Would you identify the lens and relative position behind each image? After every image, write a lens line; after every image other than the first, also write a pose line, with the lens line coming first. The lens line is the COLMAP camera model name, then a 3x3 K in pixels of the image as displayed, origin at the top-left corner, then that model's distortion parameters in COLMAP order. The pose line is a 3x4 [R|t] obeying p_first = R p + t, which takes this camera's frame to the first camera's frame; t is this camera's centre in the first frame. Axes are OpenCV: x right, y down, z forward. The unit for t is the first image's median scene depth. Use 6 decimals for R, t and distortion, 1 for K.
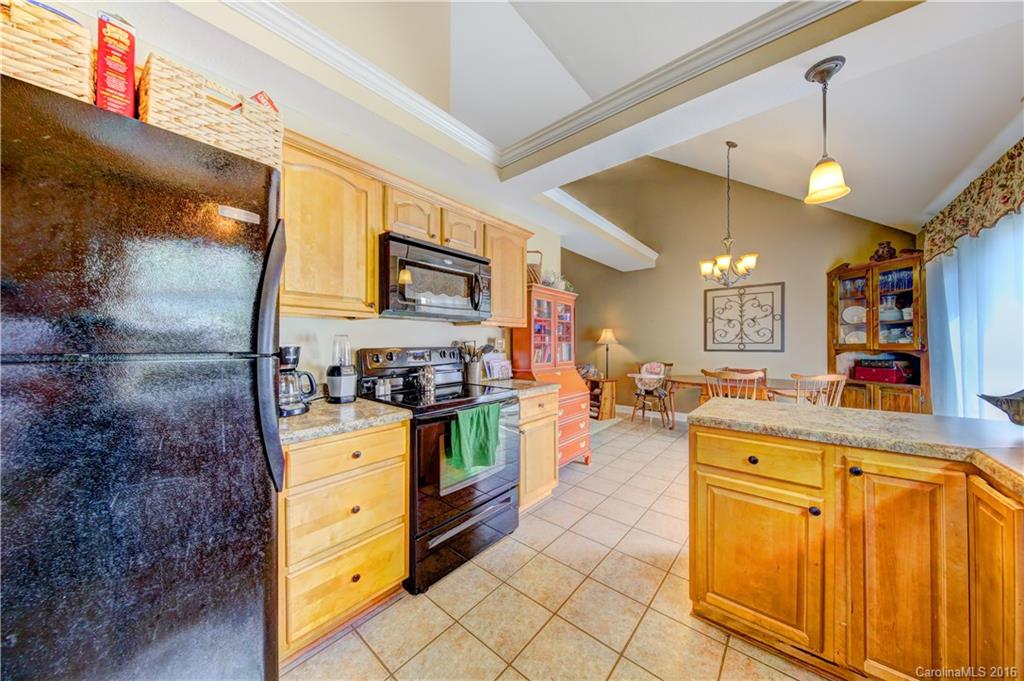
lens RADIAL K [[329.4, 0, 511.9], [0, 329.4, 341.7], [0, 0, 1]] dist [-0.002127, -0.000118]
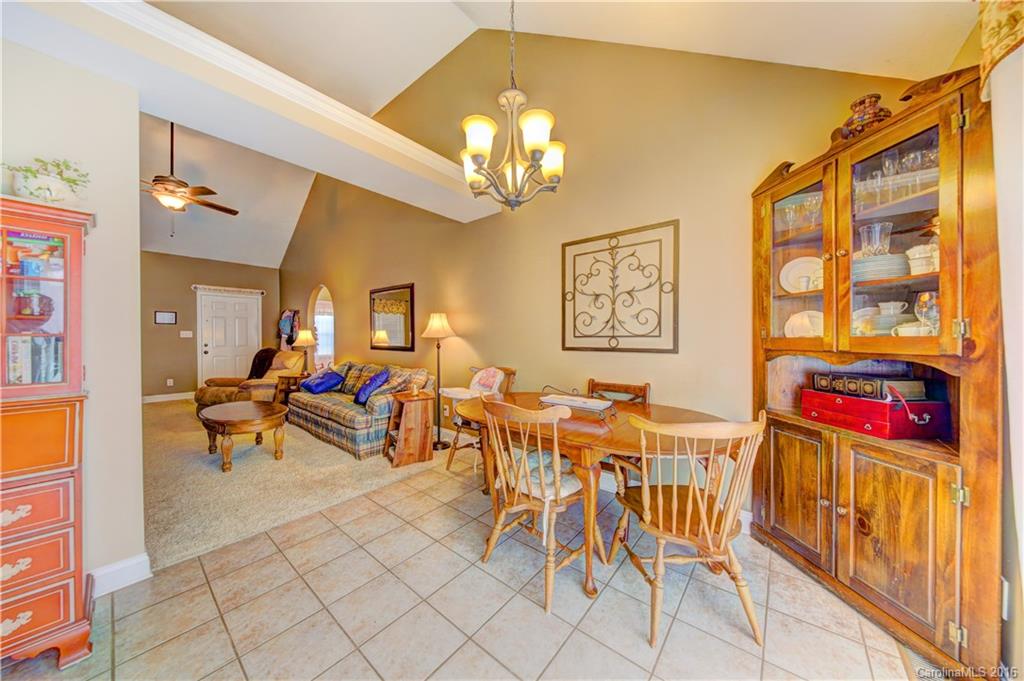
lens RADIAL K [[329.4, 0, 512.5], [0, 329.4, 339.3], [0, 0, 1]] dist [-0.002127, -0.000118]
pose [[0.999729, 0.001511, 0.023234, 0.604280], [-0.001755, 0.999944, 0.010476, 0.004228], [-0.023217, -0.010514, 0.999675, 0.528168]]
